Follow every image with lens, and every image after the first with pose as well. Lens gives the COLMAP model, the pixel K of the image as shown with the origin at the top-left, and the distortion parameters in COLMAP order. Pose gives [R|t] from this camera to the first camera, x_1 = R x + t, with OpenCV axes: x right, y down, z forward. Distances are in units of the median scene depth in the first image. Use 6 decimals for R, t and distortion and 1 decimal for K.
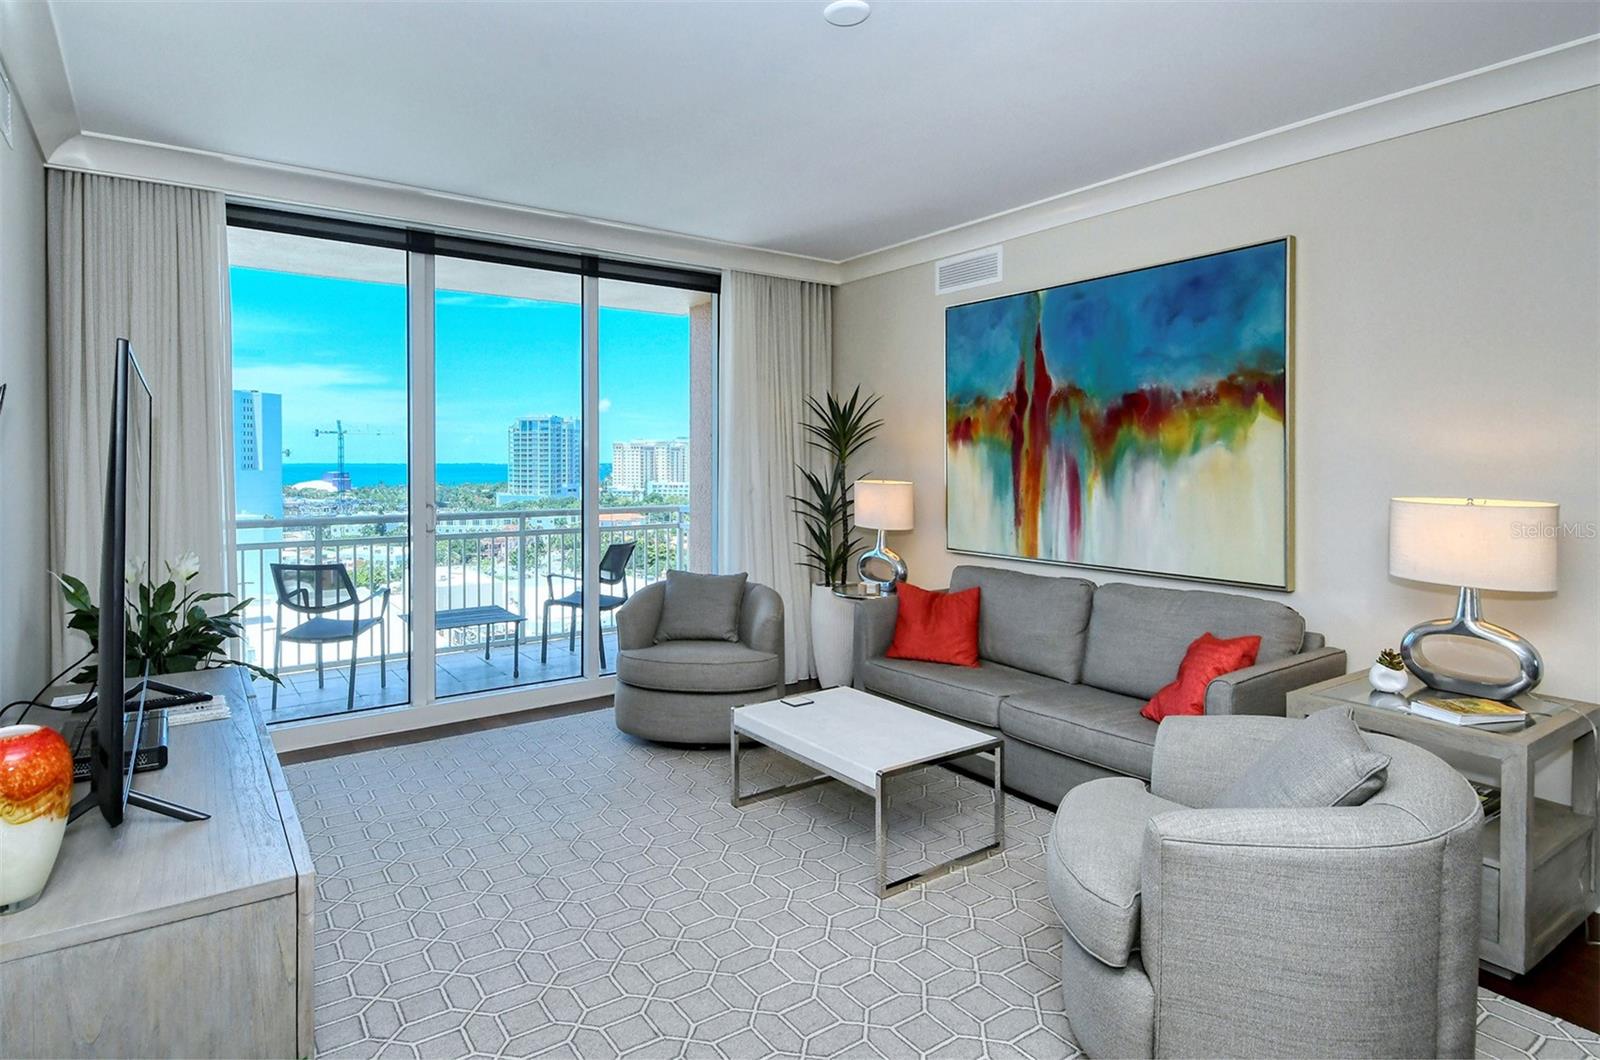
lens RADIAL K [[878.0, 0, 765.3], [0, 878.0, 464.5], [0, 0, 1]] dist [0.009867, 0.000289]
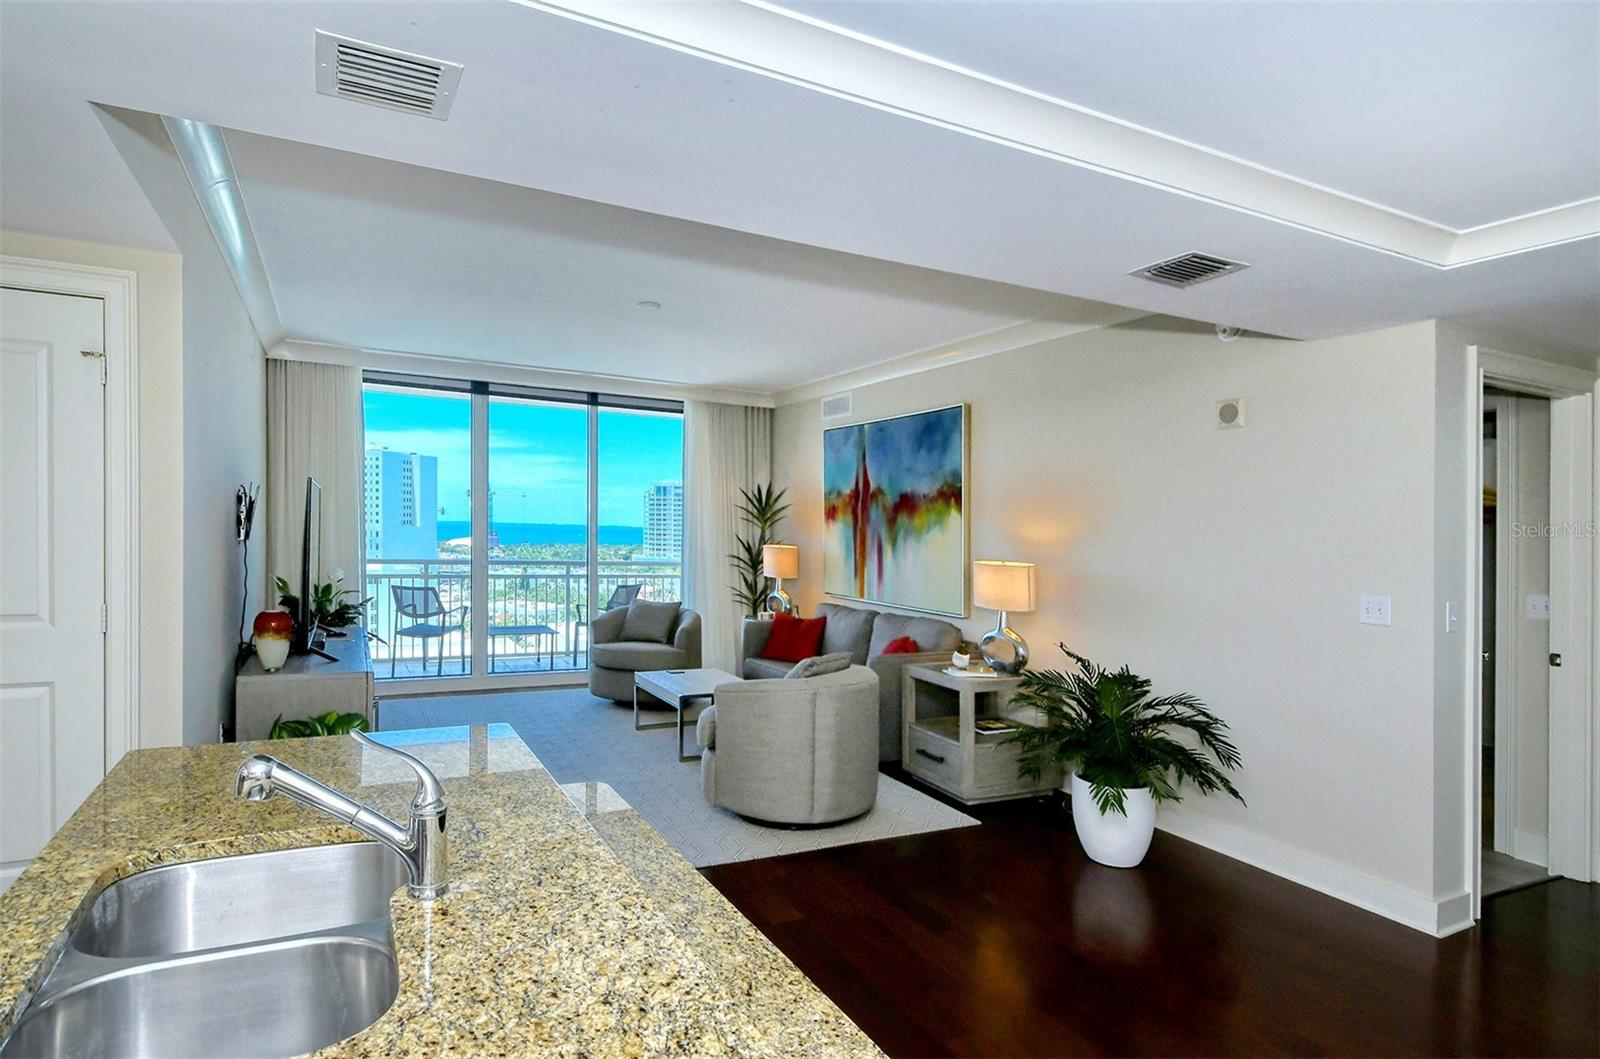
lens RADIAL K [[878.0, 0, 805.5], [0, 878.0, 540.4], [0, 0, 1]] dist [0.009867, 0.000289]
pose [[0.993652, 0.032476, -0.107706, 0.366070], [-0.031691, 0.999457, 0.008994, -0.005105], [0.107939, -0.005524, 0.994142, -0.519277]]
